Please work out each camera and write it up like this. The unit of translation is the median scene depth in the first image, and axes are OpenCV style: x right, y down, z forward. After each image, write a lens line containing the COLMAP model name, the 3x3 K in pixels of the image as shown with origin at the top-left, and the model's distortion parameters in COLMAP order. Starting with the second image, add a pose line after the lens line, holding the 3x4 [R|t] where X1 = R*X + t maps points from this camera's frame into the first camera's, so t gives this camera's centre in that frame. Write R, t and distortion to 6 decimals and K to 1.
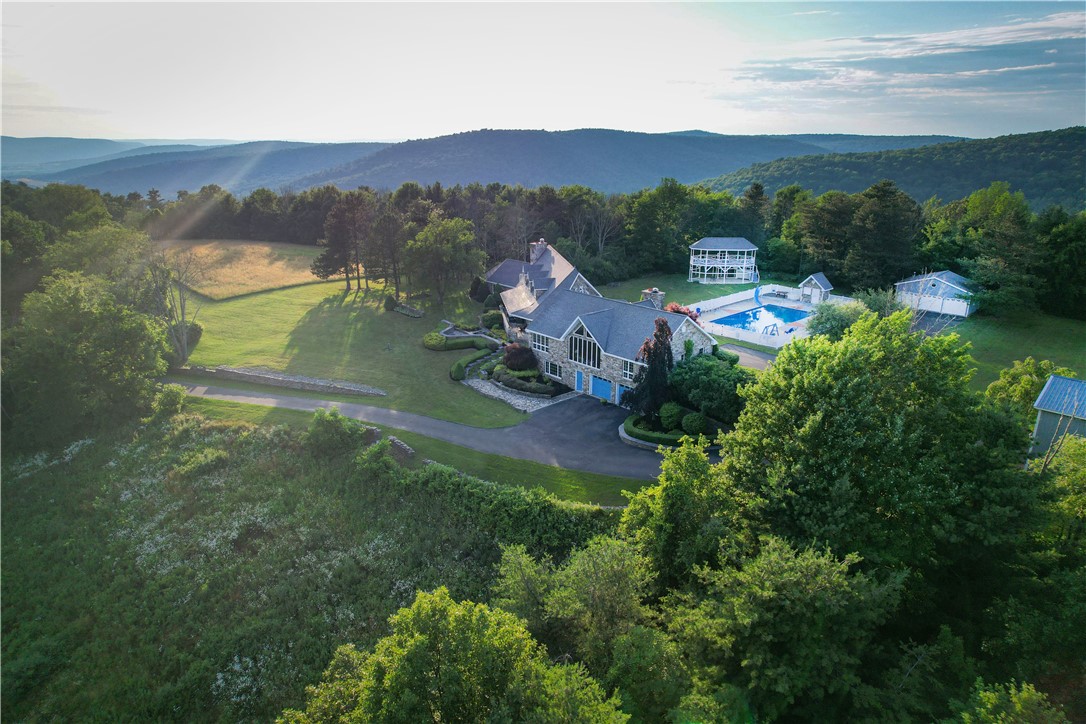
lens RADIAL K [[697.2, 0, 543.4], [0, 697.2, 360.8], [0, 0, 1]] dist [-0.036195, 0.003423]
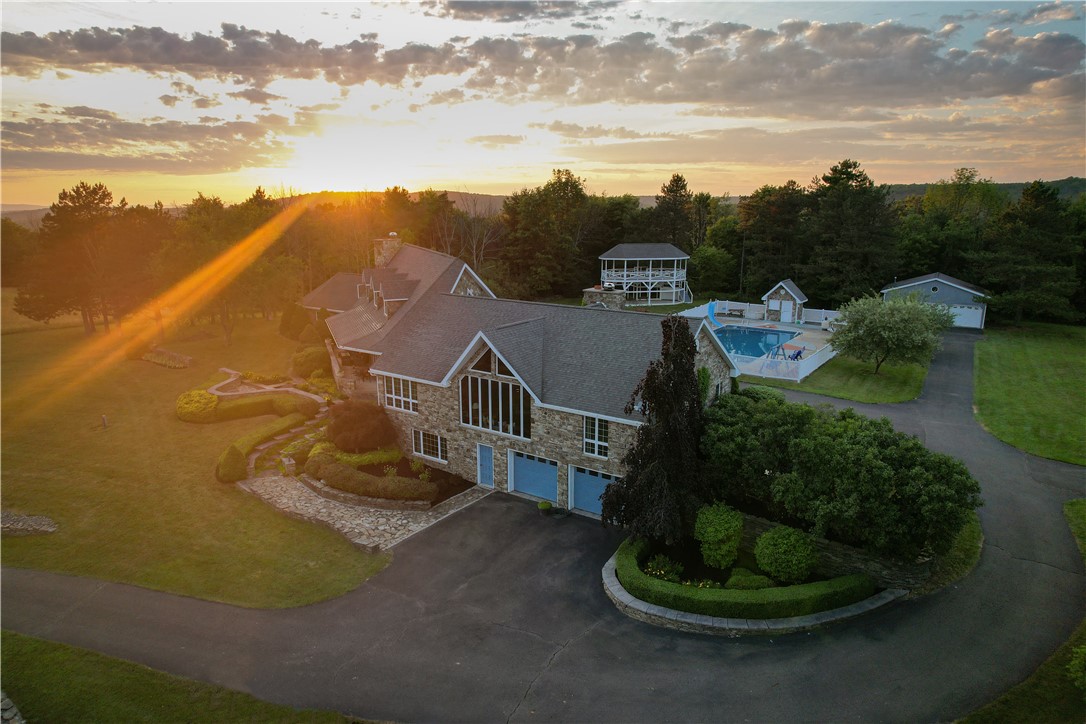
lens RADIAL K [[697.2, 0, 540.1], [0, 697.2, 367.5], [0, 0, 1]] dist [-0.036195, 0.003423]
pose [[0.977858, -0.051739, 0.202772, -0.007049], [0.067499, 0.995148, -0.071590, -0.001940], [-0.198084, 0.083692, 0.976606, 0.482738]]
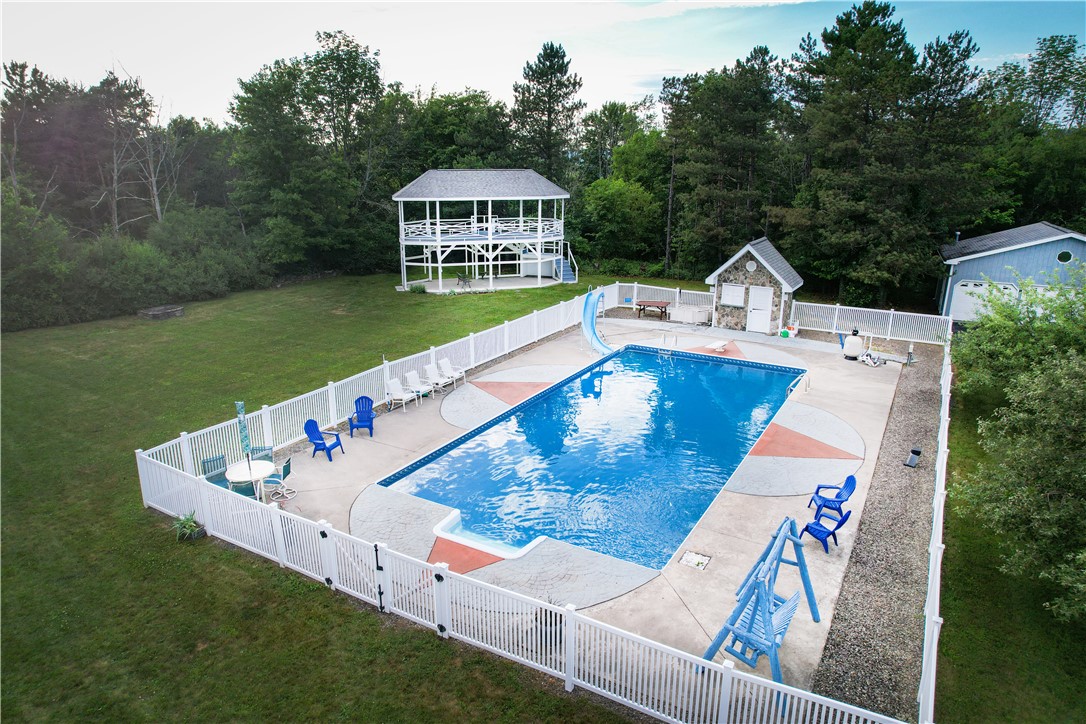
lens RADIAL K [[697.2, 0, 541.3], [0, 697.2, 366.3], [0, 0, 1]] dist [-0.036195, 0.003423]
pose [[0.957322, -0.085365, 0.276131, 0.274565], [0.090174, 0.995915, -0.004741, -0.101174], [-0.274598, 0.029439, 0.961108, 0.972905]]
